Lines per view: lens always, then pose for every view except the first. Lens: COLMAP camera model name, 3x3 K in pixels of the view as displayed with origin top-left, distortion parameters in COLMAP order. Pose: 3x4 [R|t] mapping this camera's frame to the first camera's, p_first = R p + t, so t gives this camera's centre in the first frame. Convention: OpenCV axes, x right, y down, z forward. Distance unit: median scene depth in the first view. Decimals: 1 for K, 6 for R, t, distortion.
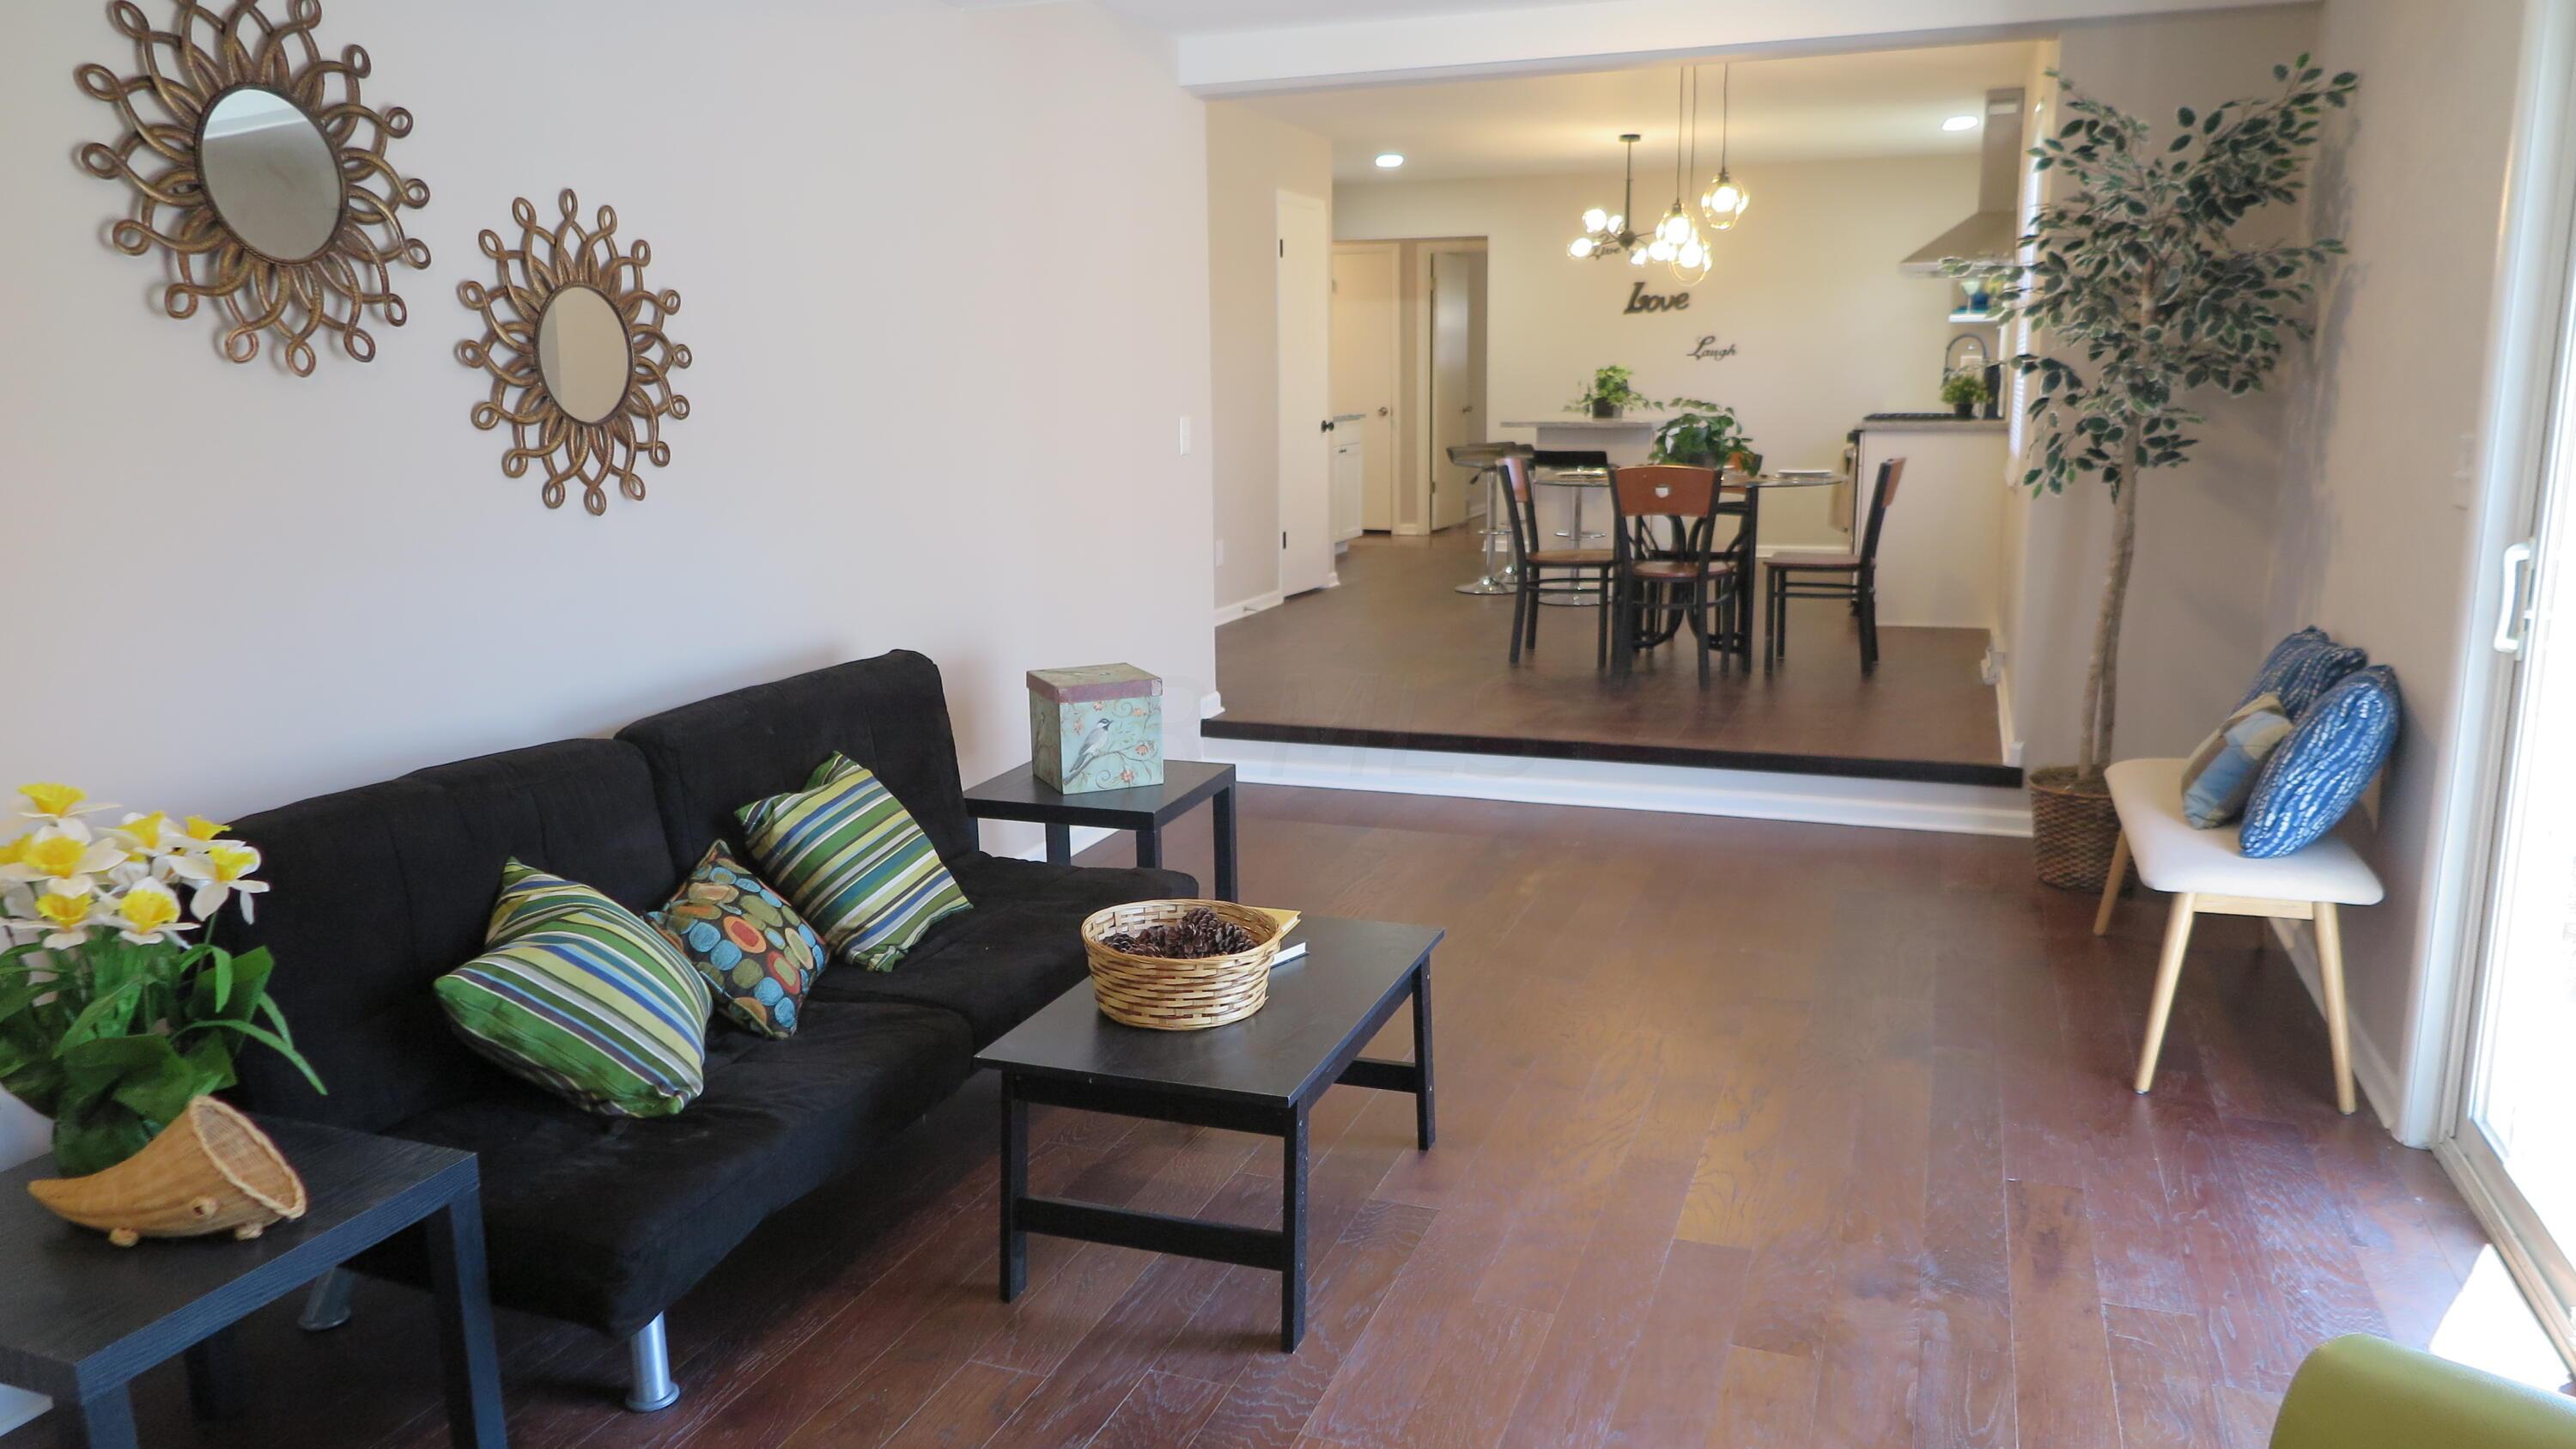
lens RADIAL K [[1767.8, 0, 1288.0], [0, 1767.8, 724.5], [0, 0, 1]] dist [-0.005651, 0.001985]
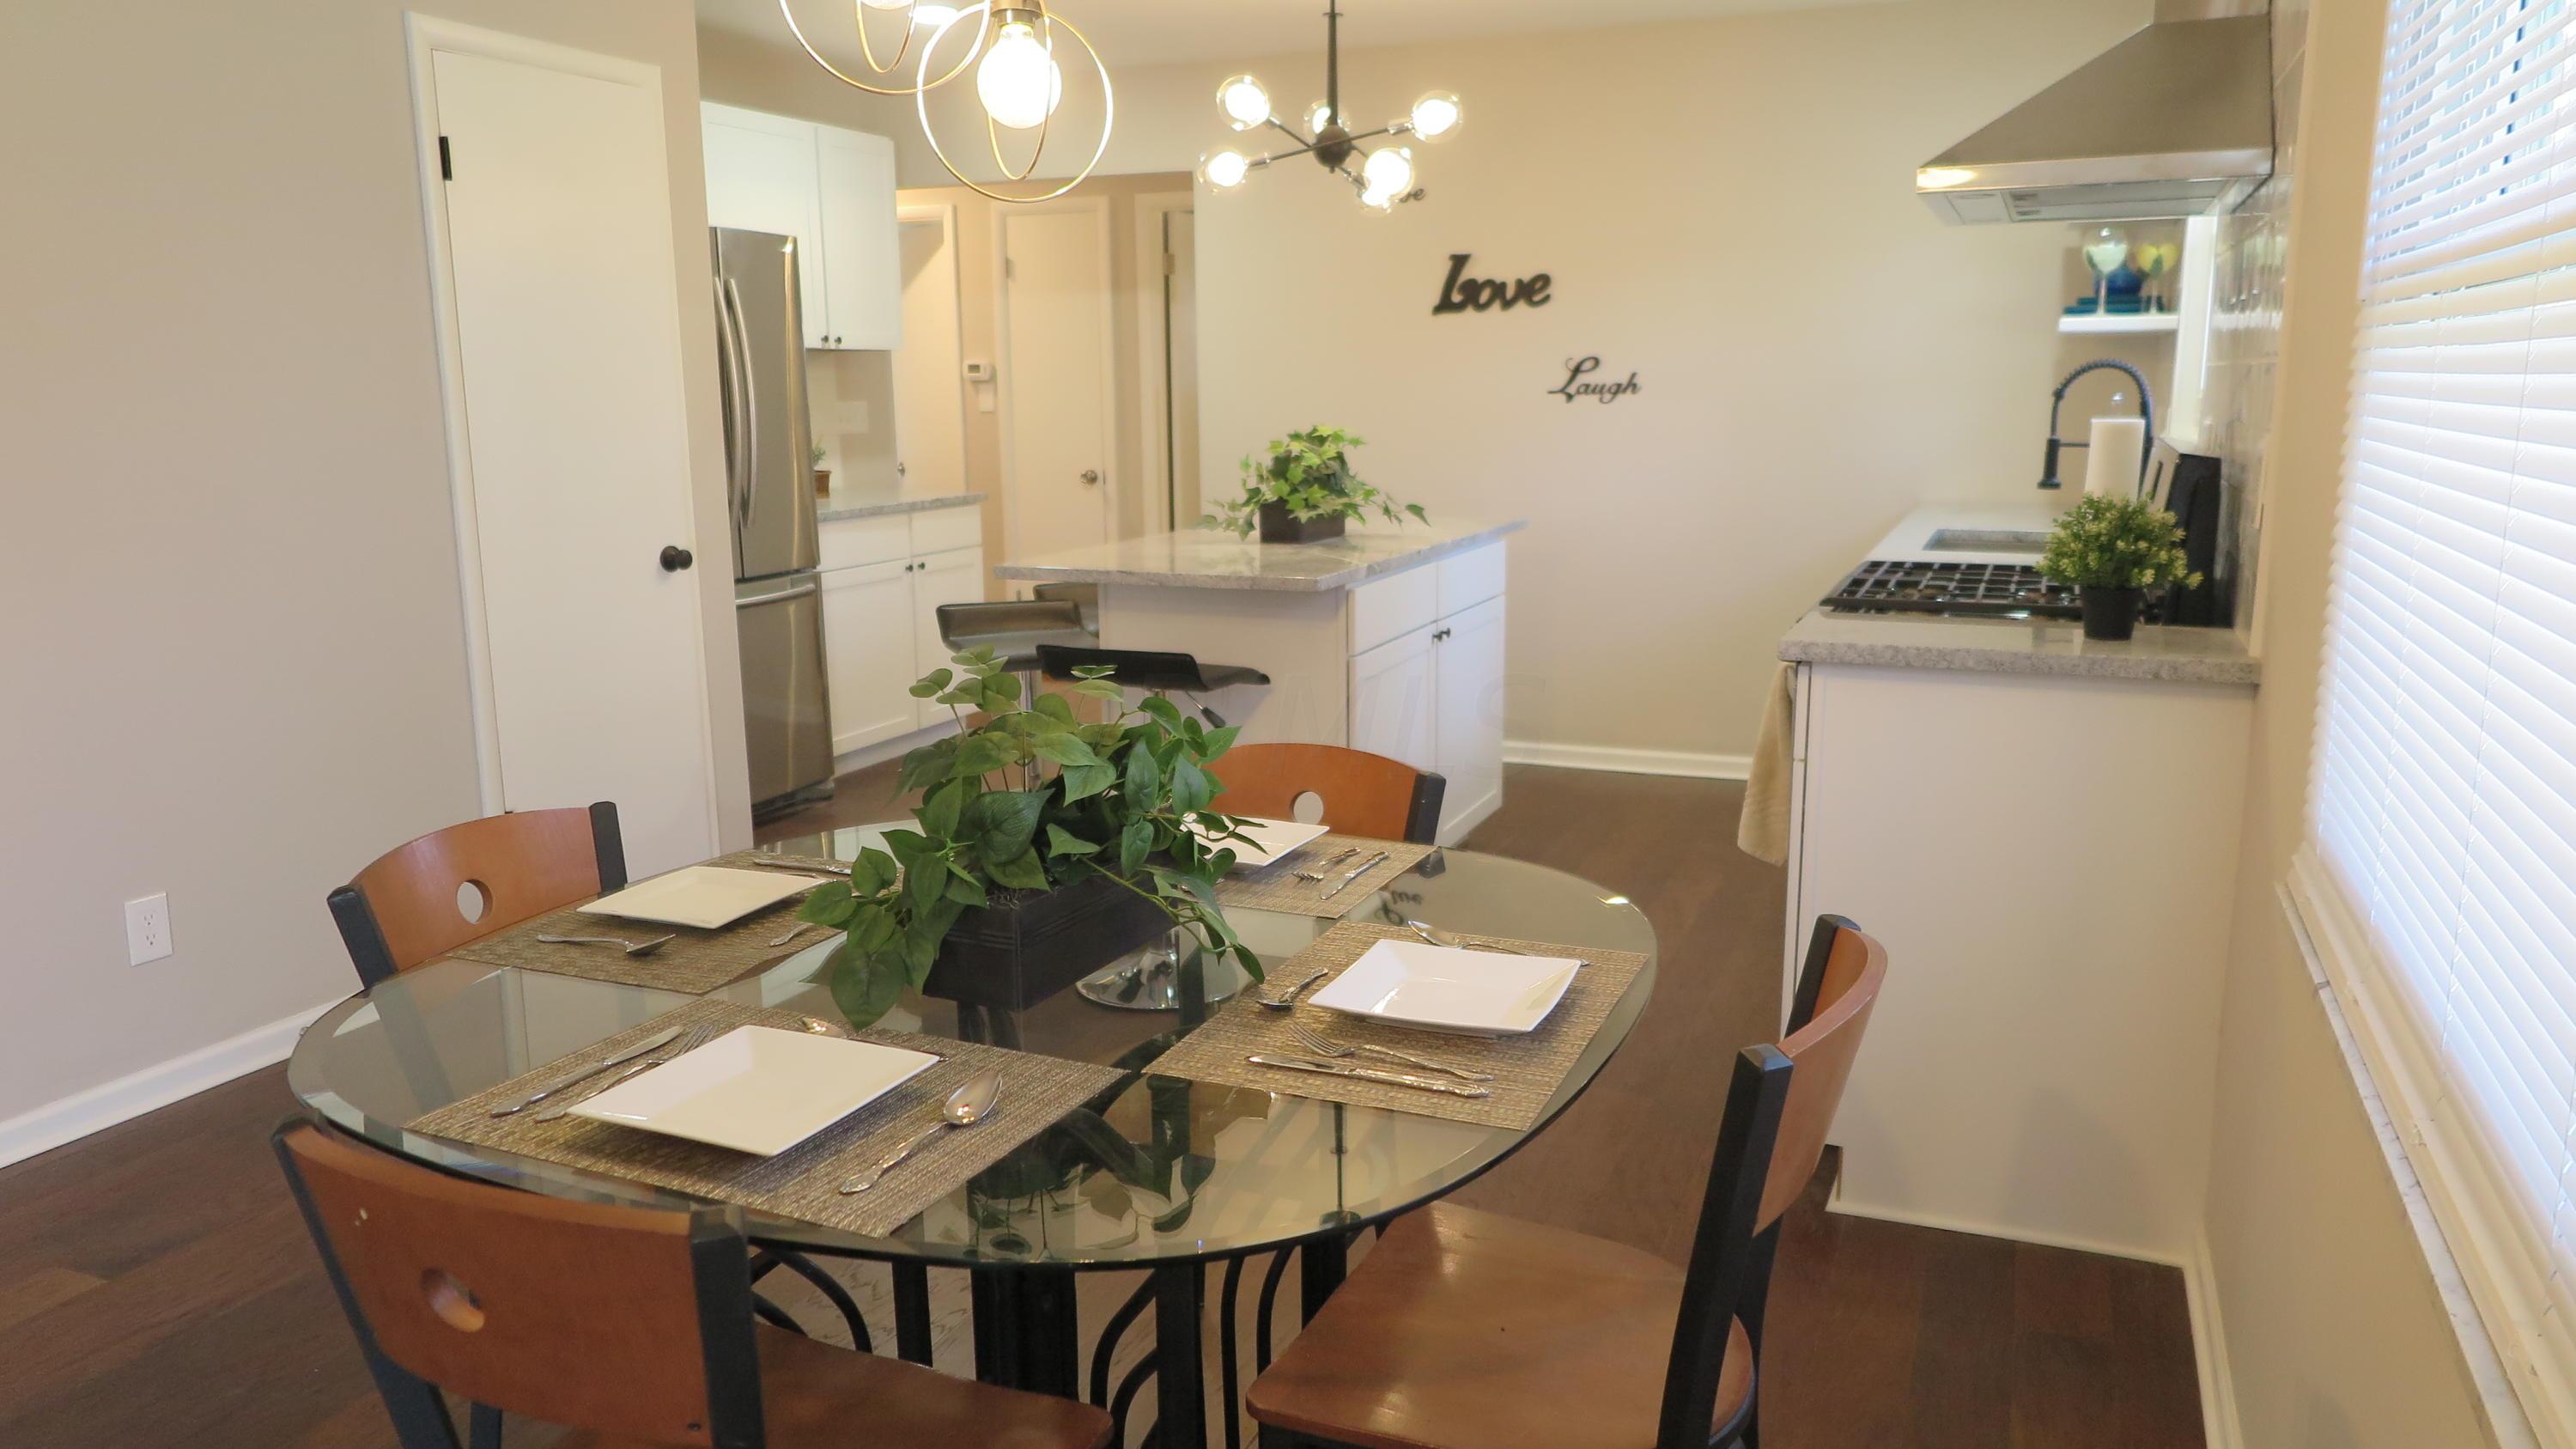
lens RADIAL K [[1767.8, 0, 1288.0], [0, 1767.8, 724.5], [0, 0, 1]] dist [-0.005651, 0.001985]
pose [[0.998924, 0.010652, -0.045130, 0.174388], [-0.010661, 0.999943, 0.000031, -0.110238], [0.045128, 0.000450, 0.998981, 0.473712]]
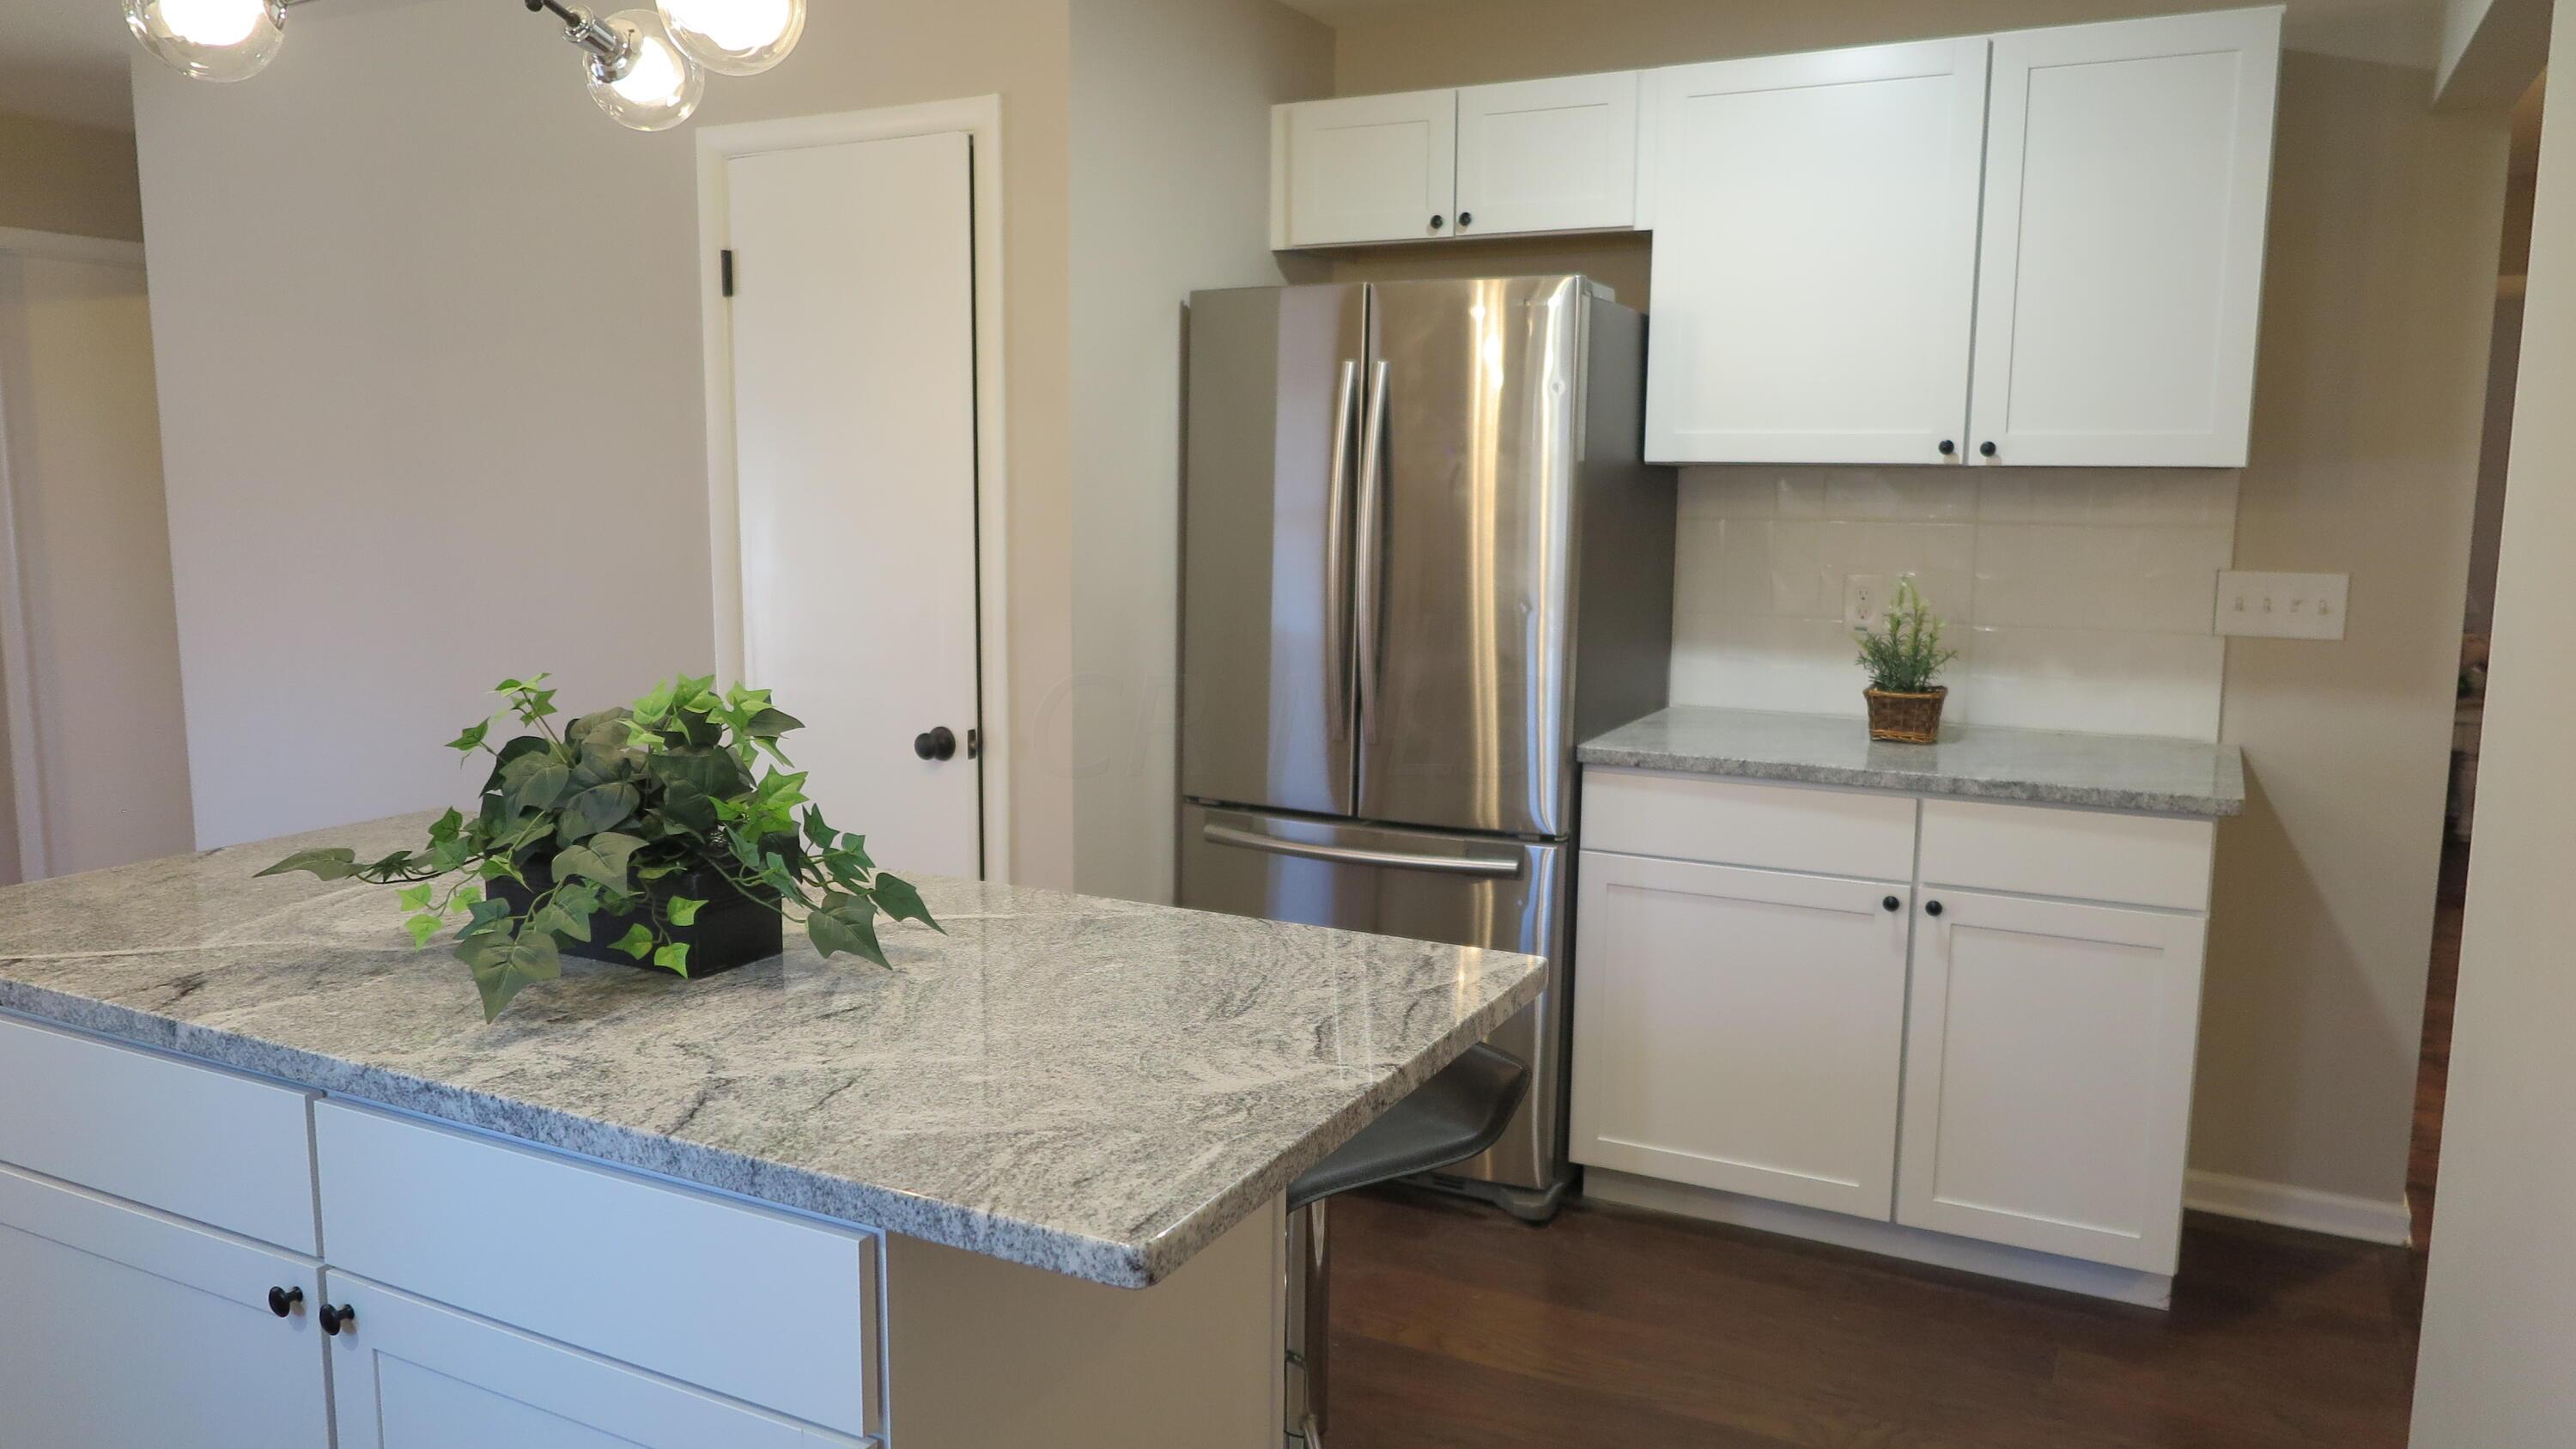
lens RADIAL K [[1770.6, 0, 1288.0], [0, 1770.6, 724.5], [0, 0, 1]] dist [-0.006379, -0.000537]
pose [[-0.127588, 0.146430, -0.980959, 0.308633], [-0.199179, 0.965110, 0.169970, -0.212871], [0.971622, 0.217073, -0.093970, 0.949703]]
